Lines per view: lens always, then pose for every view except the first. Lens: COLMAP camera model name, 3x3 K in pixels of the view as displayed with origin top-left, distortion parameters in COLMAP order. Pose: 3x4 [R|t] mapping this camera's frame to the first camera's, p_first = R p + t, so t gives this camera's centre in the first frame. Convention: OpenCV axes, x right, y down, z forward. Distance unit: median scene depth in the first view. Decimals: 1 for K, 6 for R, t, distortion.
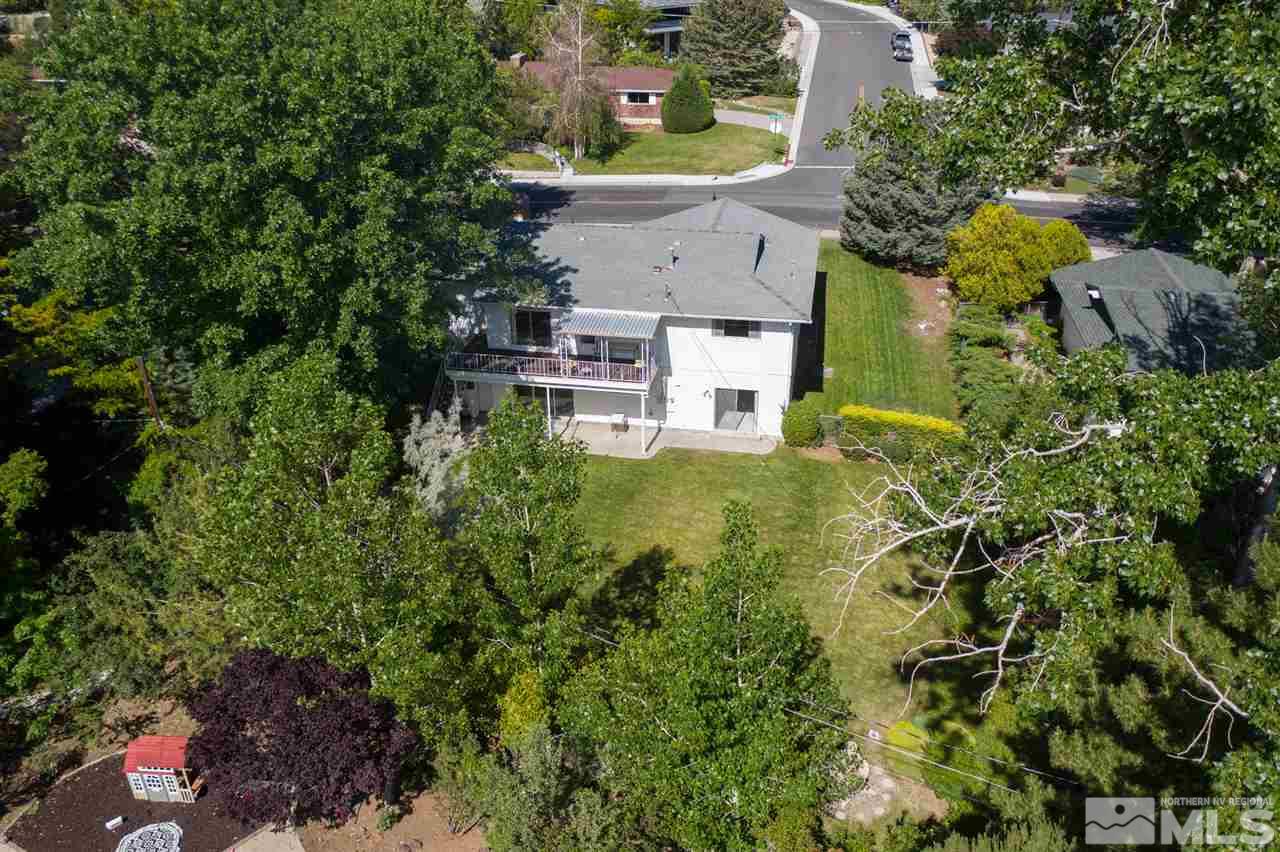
lens RADIAL K [[1021.9, 0, 668.8], [0, 1021.9, 426.3], [0, 0, 1]] dist [0.005224, 0.008728]
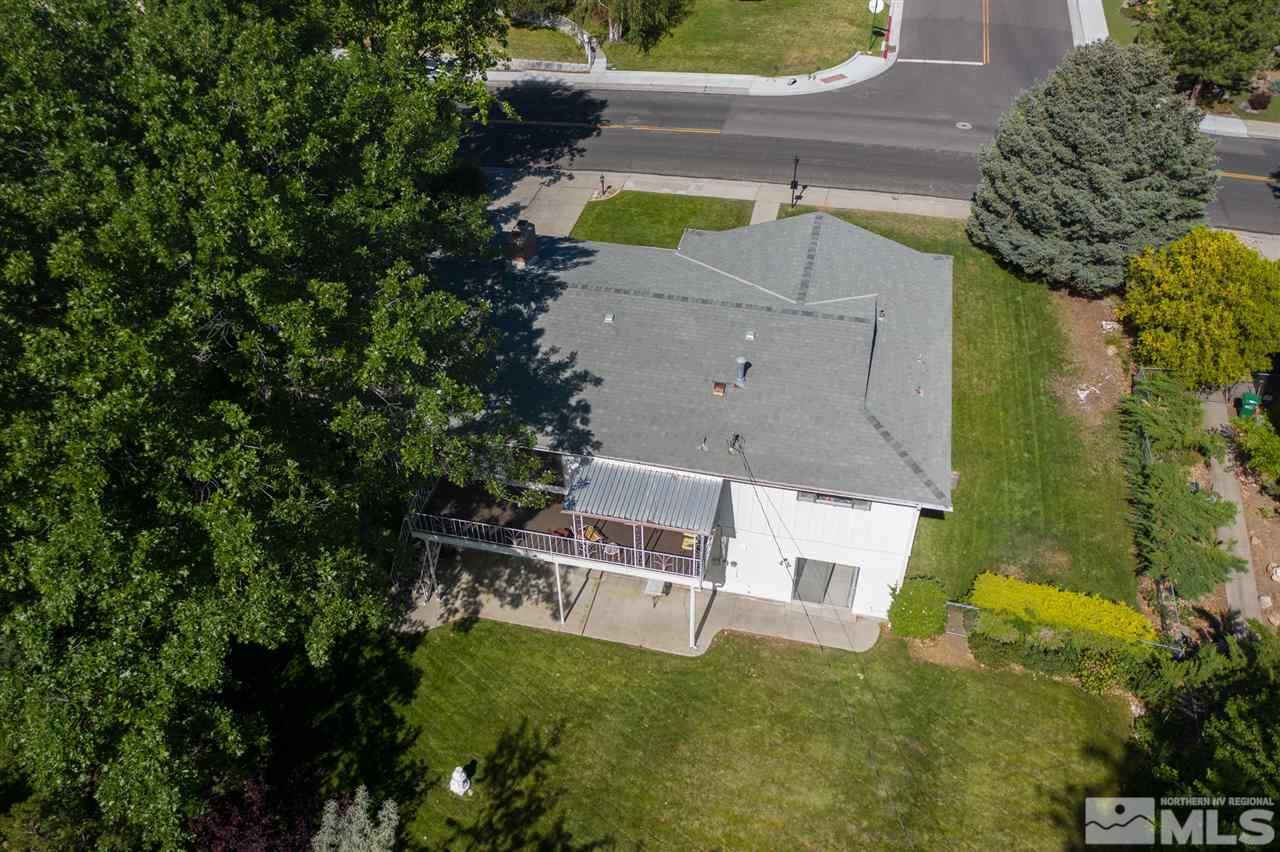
lens RADIAL K [[1021.9, 0, 668.8], [0, 1021.9, 426.3], [0, 0, 1]] dist [0.005224, 0.008728]
pose [[0.998900, 0.029682, -0.036299, -0.018226], [-0.020581, 0.973124, 0.229360, -0.267848], [0.042131, -0.228361, 0.972665, 0.322248]]
